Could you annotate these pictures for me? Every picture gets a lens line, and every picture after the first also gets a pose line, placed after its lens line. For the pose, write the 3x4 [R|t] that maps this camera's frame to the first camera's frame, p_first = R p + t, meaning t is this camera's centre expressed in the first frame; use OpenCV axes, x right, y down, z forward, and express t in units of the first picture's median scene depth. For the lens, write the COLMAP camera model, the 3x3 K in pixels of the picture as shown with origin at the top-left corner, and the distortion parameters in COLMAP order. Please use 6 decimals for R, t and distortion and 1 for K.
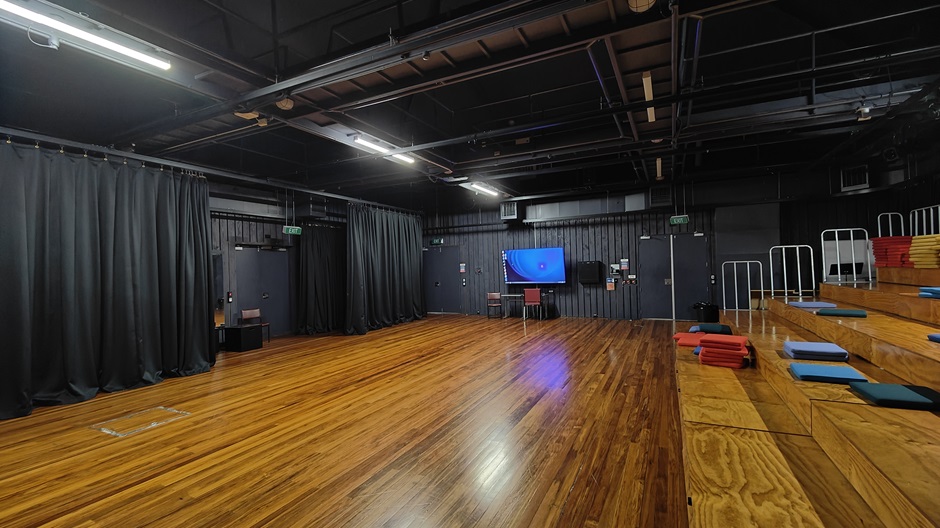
lens RADIAL K [[406.5, 0, 470.0], [0, 406.5, 264.0], [0, 0, 1]] dist [0.013323, -0.000421]
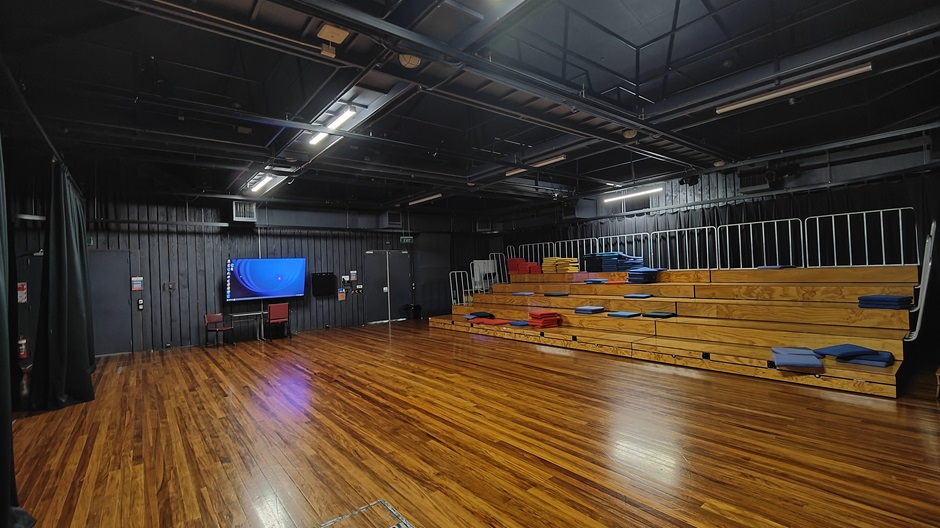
lens RADIAL K [[406.5, 0, 470.0], [0, 406.5, 264.0], [0, 0, 1]] dist [0.013323, -0.000421]
pose [[0.420768, 0.026379, 0.906785, -0.680973], [0.020149, 0.999059, -0.038413, 0.024925], [-0.906945, 0.034434, 0.419840, 0.354423]]
